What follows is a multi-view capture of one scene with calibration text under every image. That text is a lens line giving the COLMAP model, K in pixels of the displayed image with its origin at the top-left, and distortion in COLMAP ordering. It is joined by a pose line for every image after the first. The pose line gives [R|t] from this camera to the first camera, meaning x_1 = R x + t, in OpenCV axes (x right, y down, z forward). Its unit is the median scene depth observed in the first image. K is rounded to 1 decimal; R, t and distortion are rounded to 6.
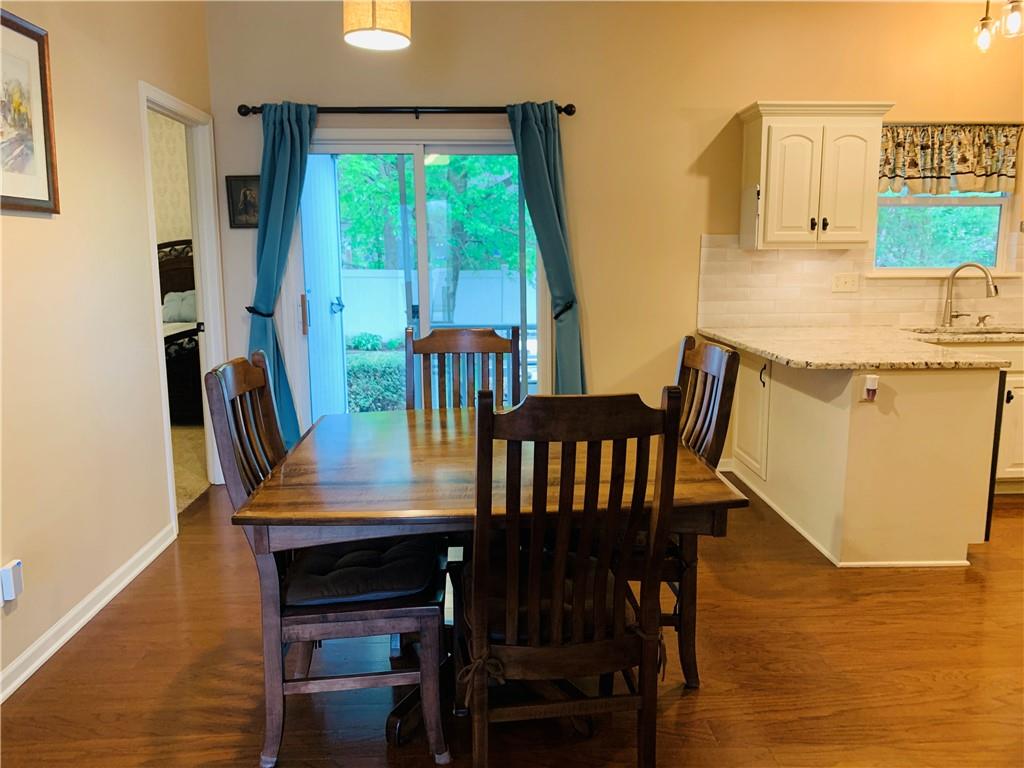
lens RADIAL K [[782.0, 0, 515.9], [0, 782.0, 374.0], [0, 0, 1]] dist [0.047523, -0.067975]
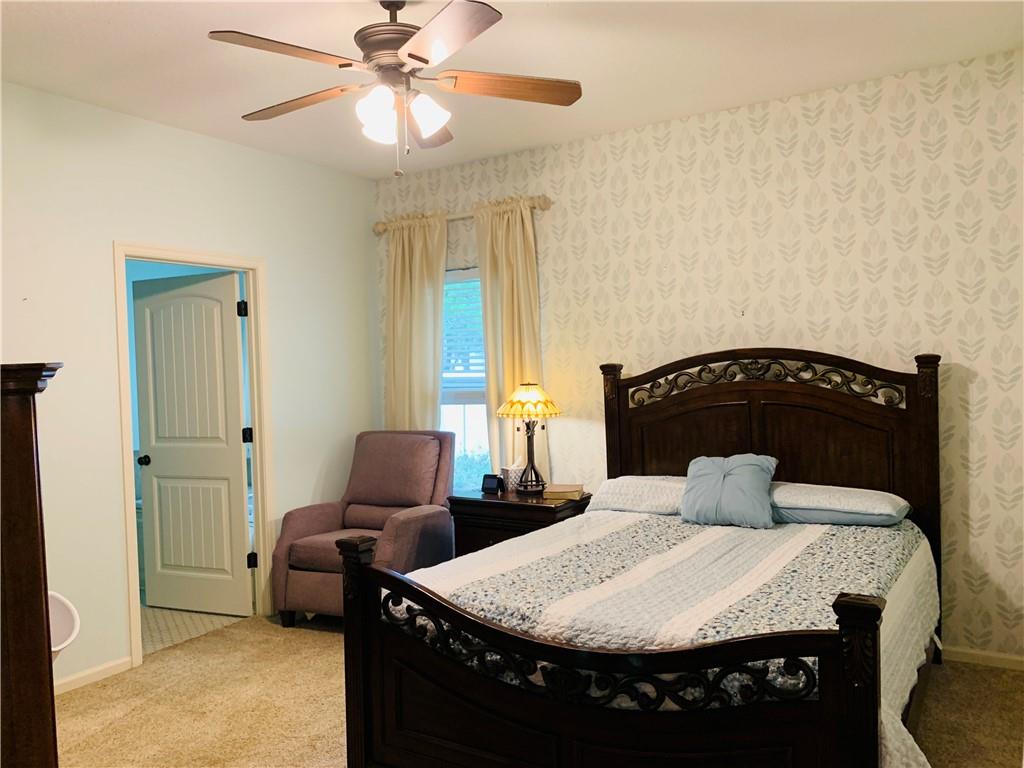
lens RADIAL K [[782.0, 0, 511.2], [0, 782.0, 386.1], [0, 0, 1]] dist [0.047523, -0.067975]
pose [[0.824573, -0.009138, -0.565682, -0.448757], [-0.061725, 0.992448, -0.106006, -0.153231], [0.562378, 0.122327, 0.817782, 0.916565]]
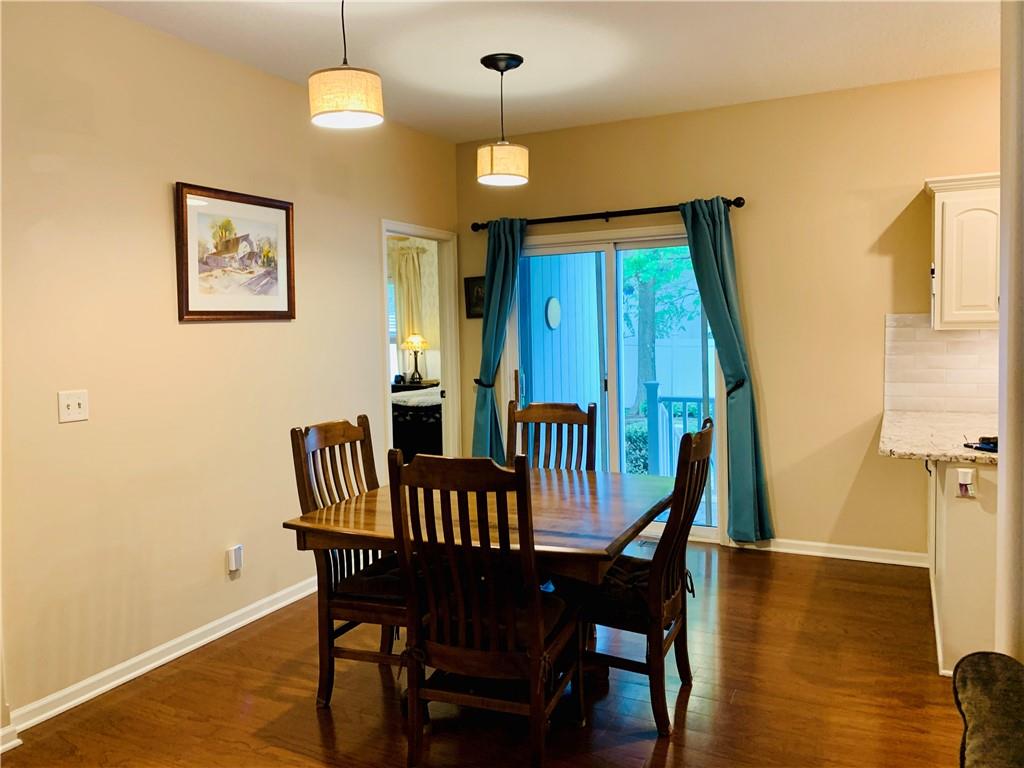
lens RADIAL K [[782.0, 0, 506.9], [0, 782.0, 373.3], [0, 0, 1]] dist [0.047523, -0.067975]
pose [[0.875447, 0.016605, -0.483029, 0.313229], [-0.057066, 0.995970, -0.069190, -0.011641], [0.479933, 0.088137, 0.872866, -0.067454]]
